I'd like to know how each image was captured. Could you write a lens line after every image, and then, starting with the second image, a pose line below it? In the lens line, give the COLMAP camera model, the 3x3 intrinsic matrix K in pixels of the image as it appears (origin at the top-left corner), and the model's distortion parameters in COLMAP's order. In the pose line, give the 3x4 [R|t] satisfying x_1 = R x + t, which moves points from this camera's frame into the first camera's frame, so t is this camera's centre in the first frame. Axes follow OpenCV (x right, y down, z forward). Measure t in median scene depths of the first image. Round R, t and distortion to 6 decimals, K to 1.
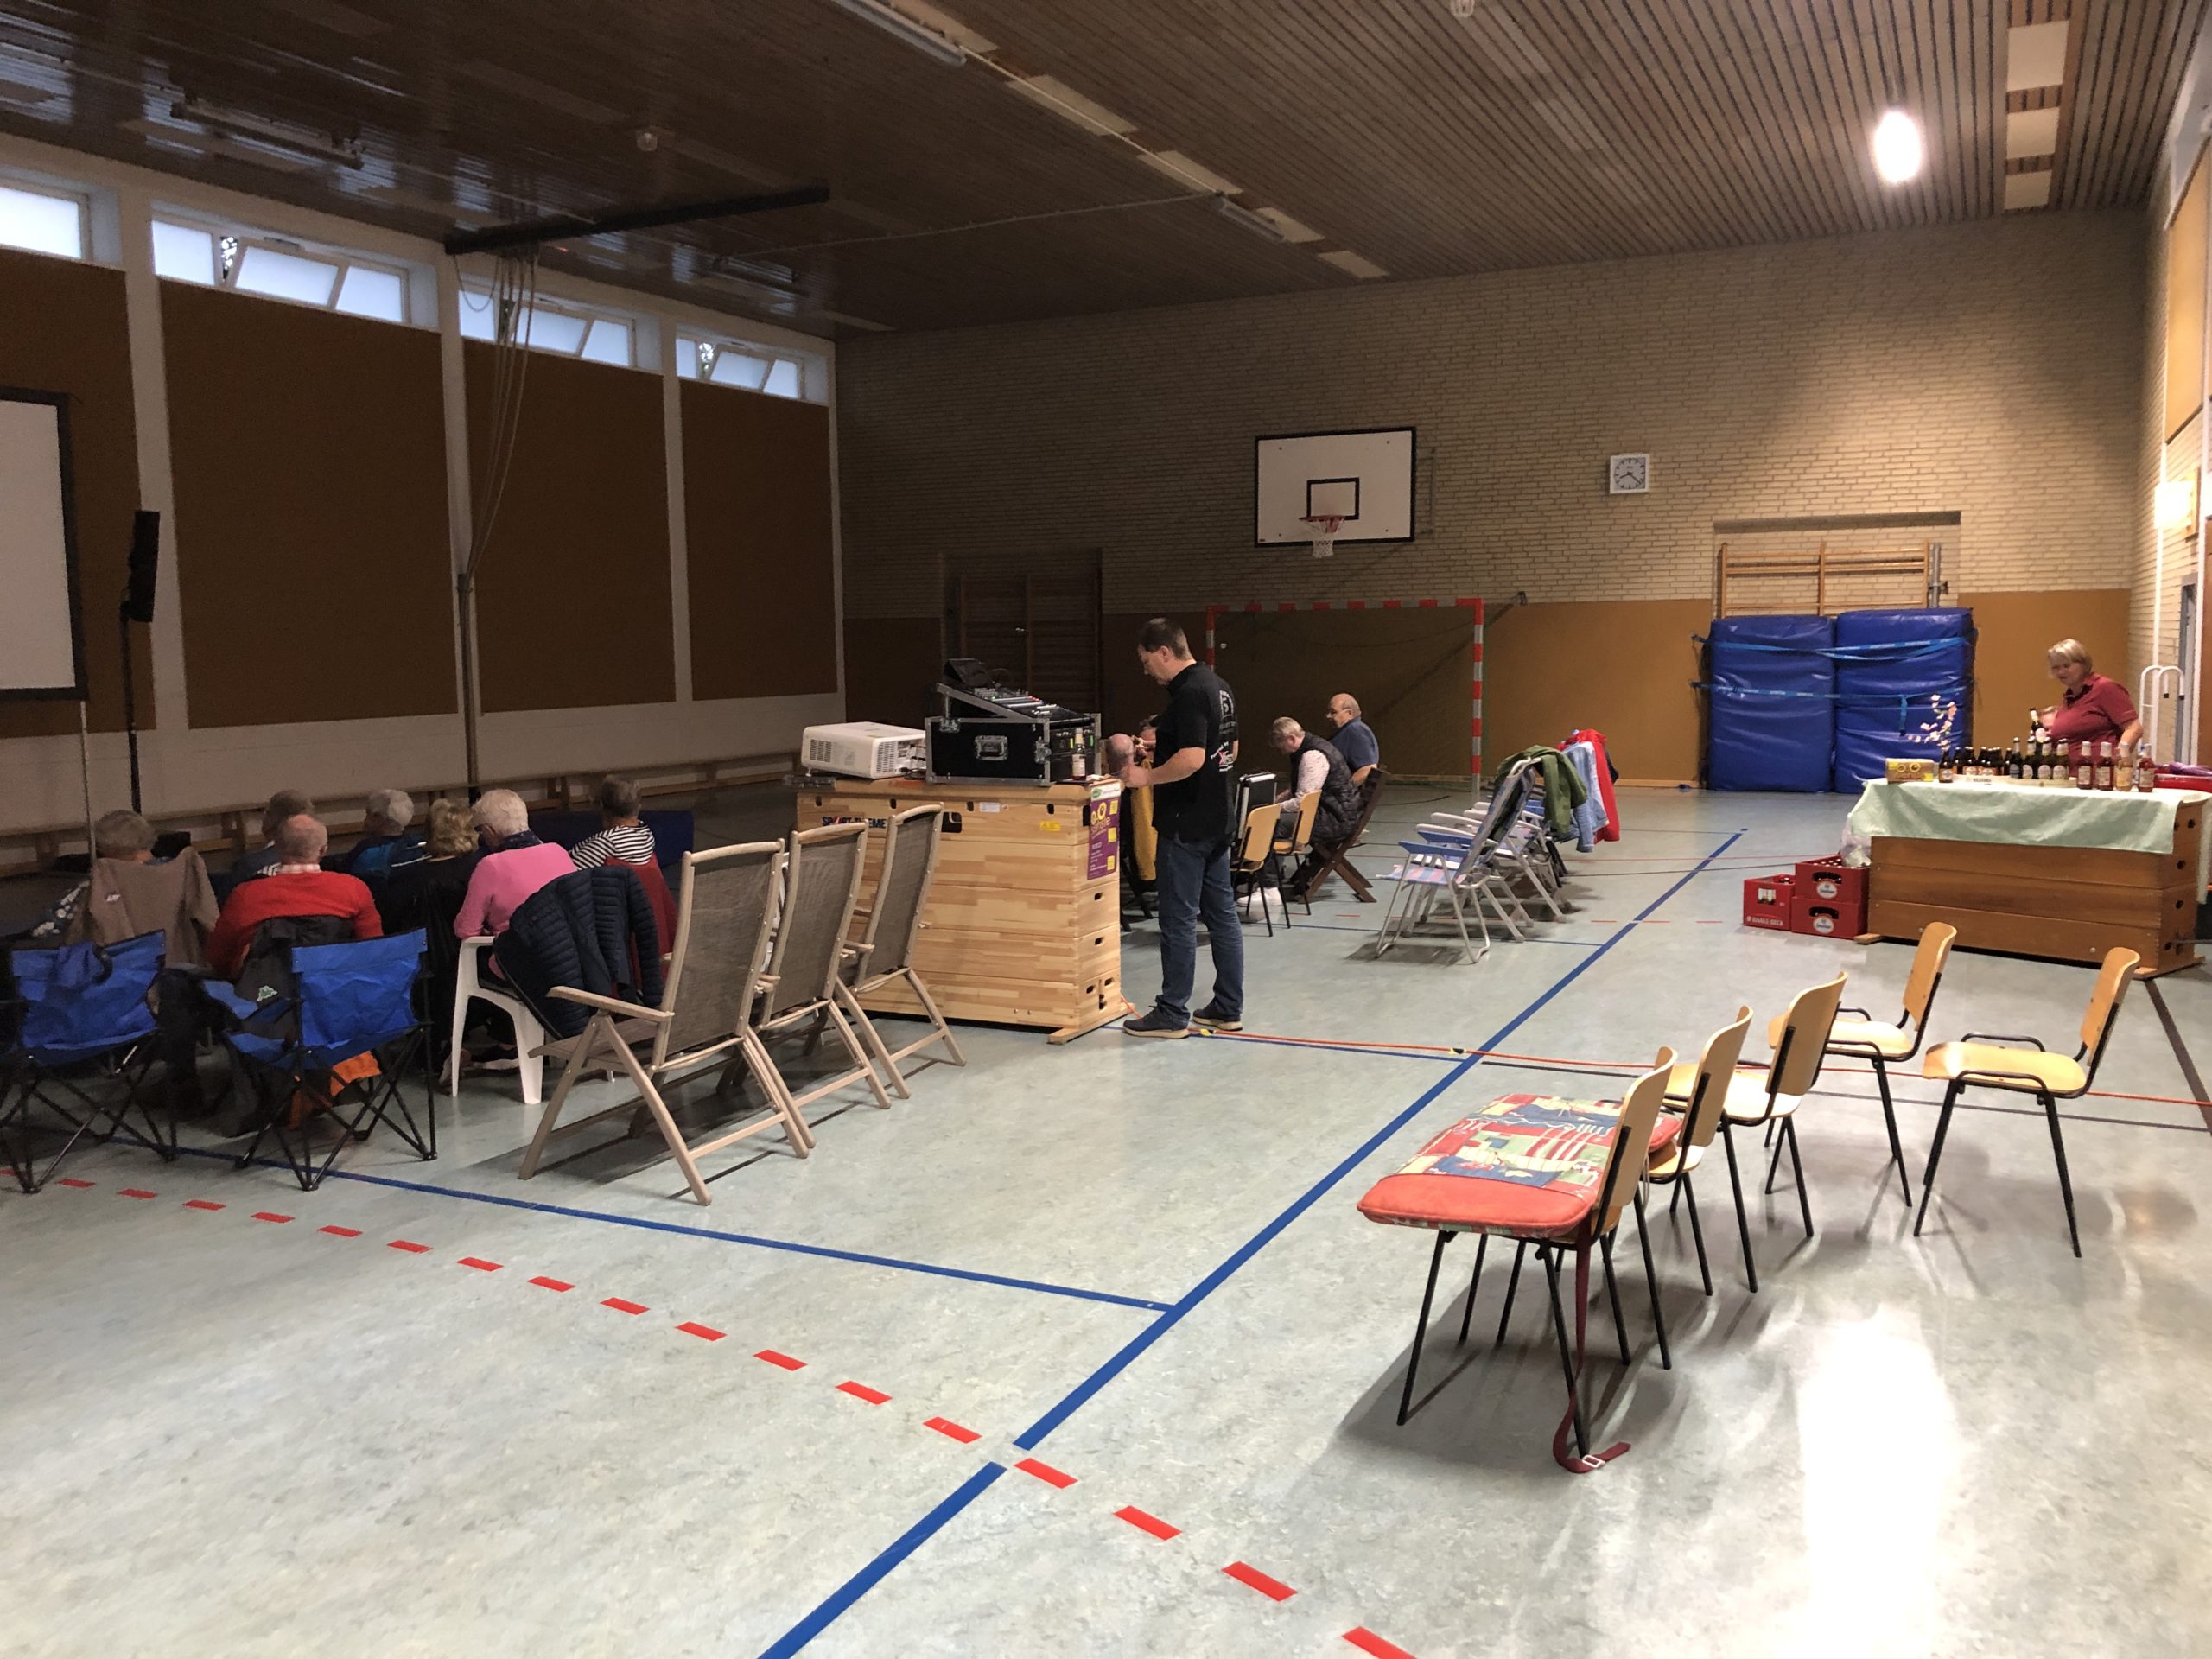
lens RADIAL K [[1807.9, 0, 1089.3], [0, 1807.9, 831.1], [0, 0, 1]] dist [0.058669, -0.056626]
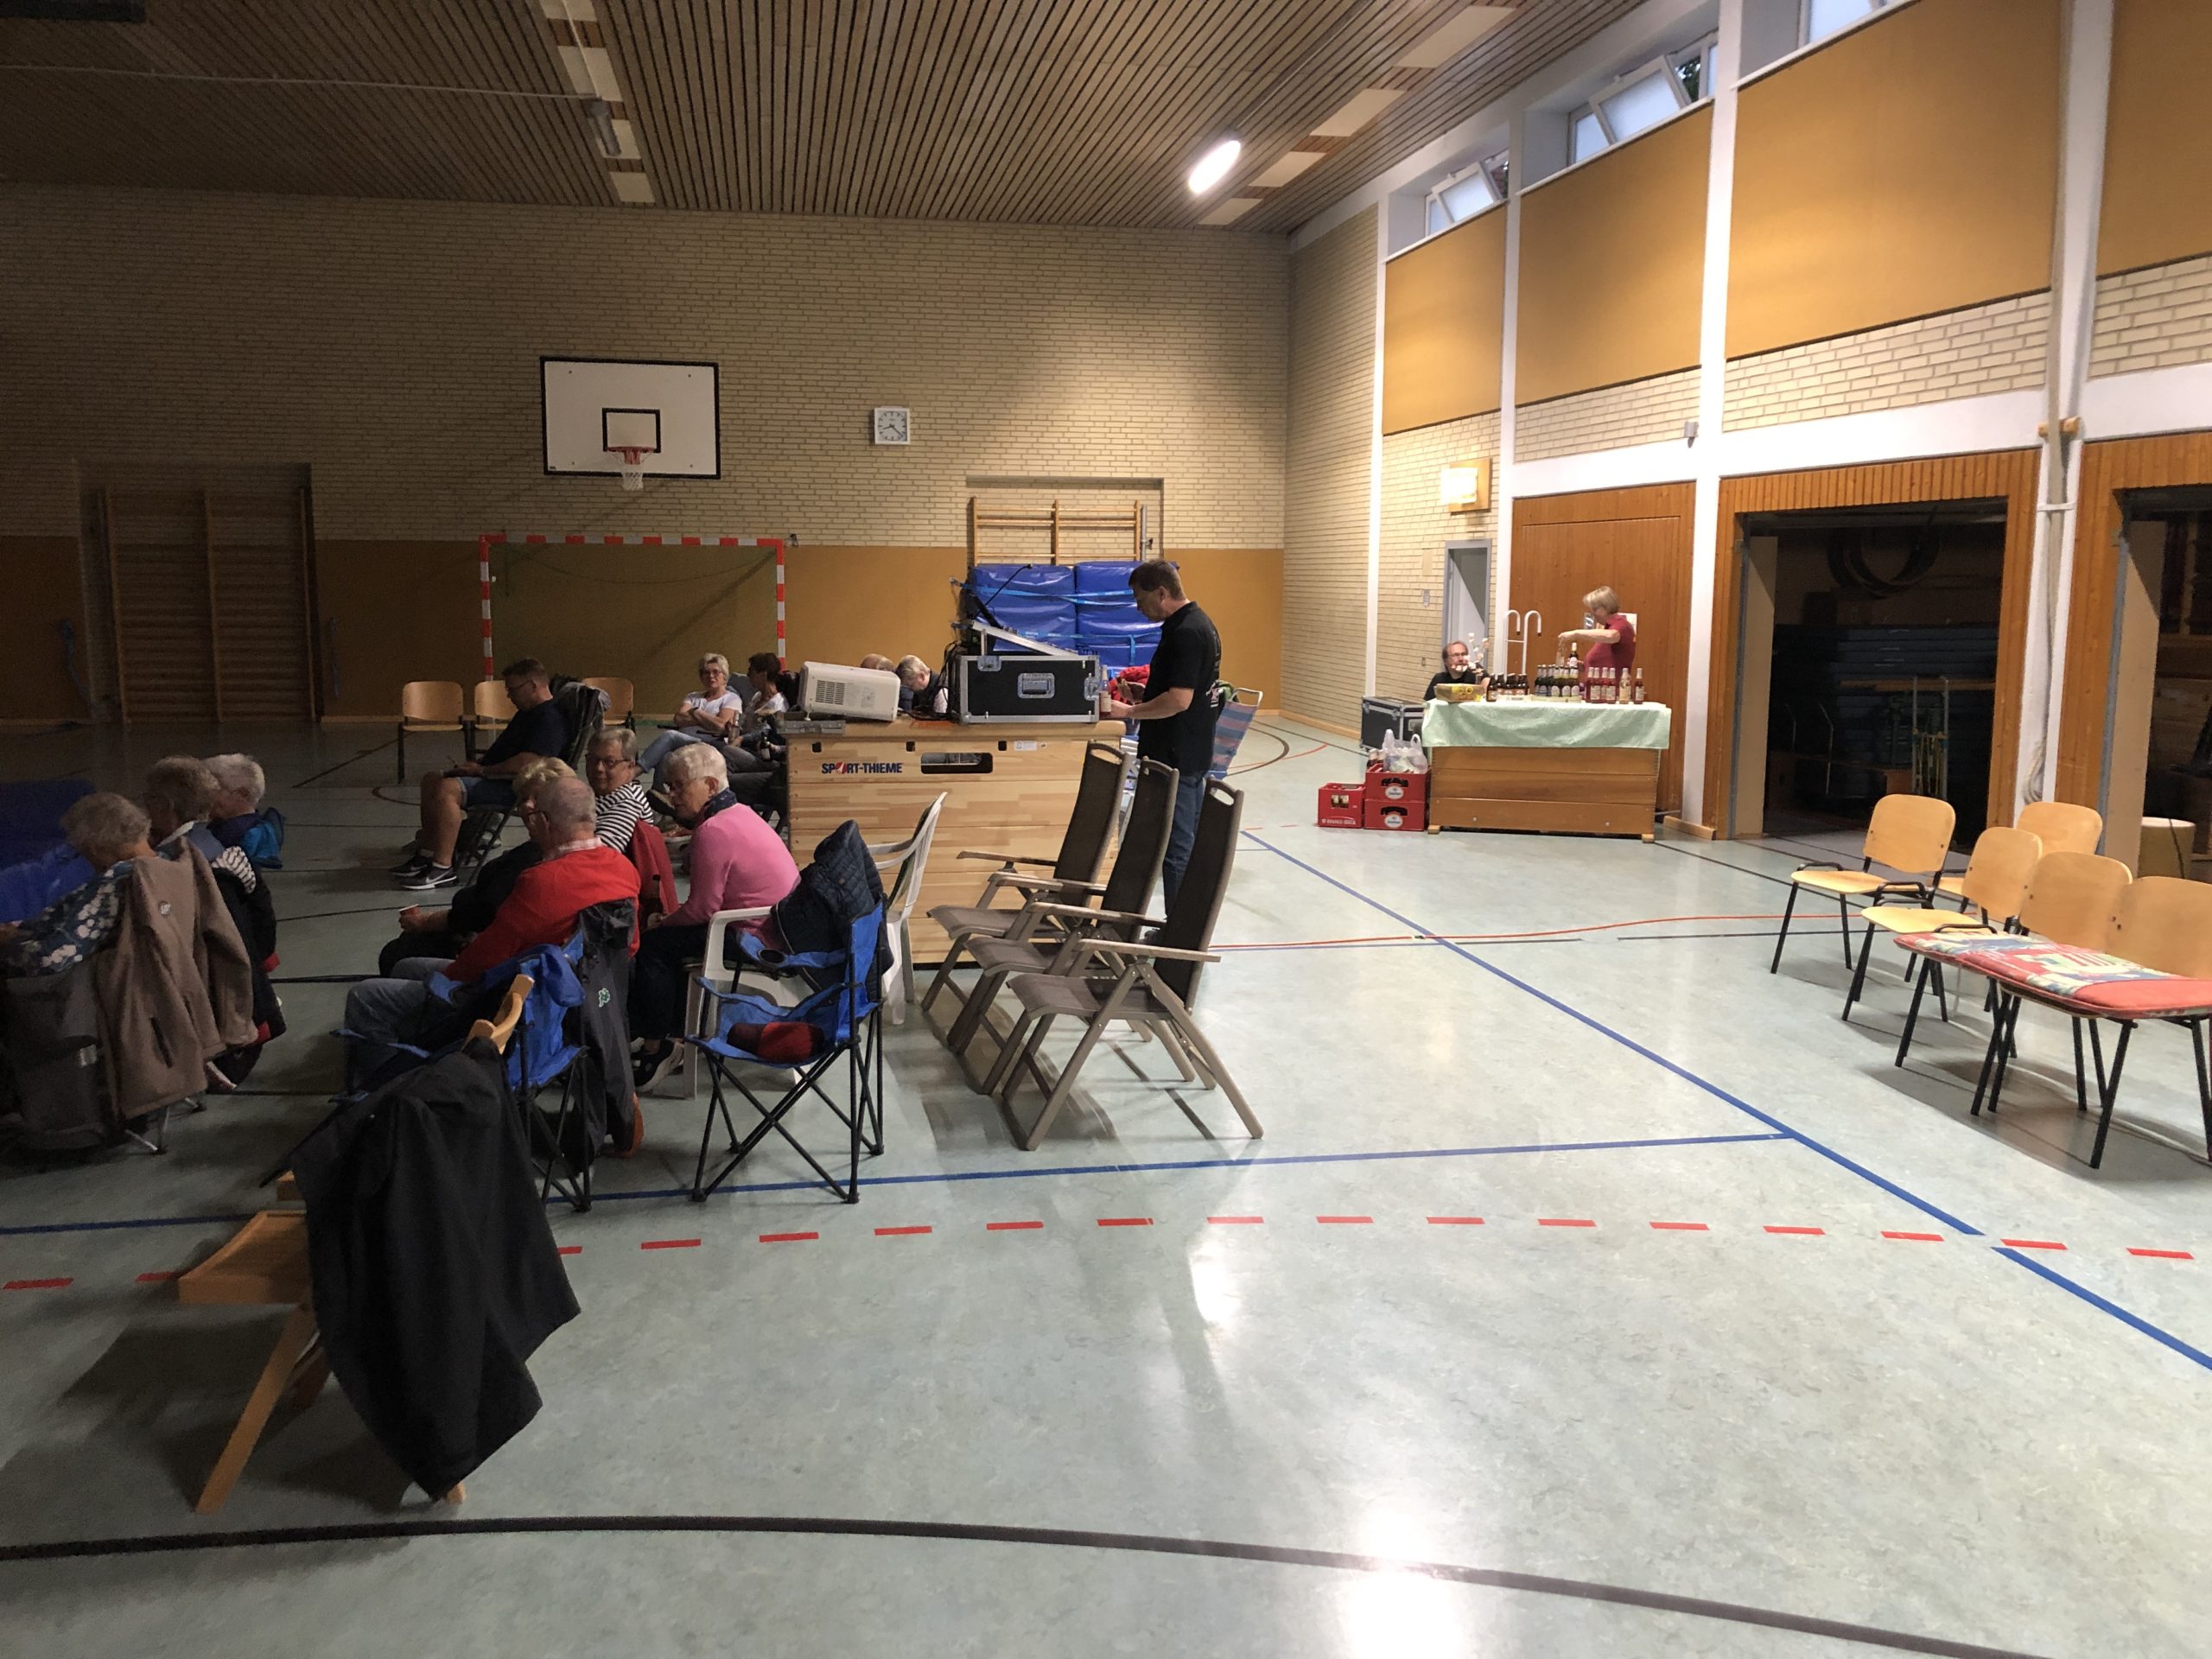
lens RADIAL K [[1807.9, 0, 1089.3], [0, 1807.9, 831.1], [0, 0, 1]] dist [0.058669, -0.056626]
pose [[0.807035, -0.065494, 0.586860, -0.591392], [0.046531, 0.997793, 0.047365, -0.011201], [-0.588667, -0.010918, 0.808302, 0.167370]]
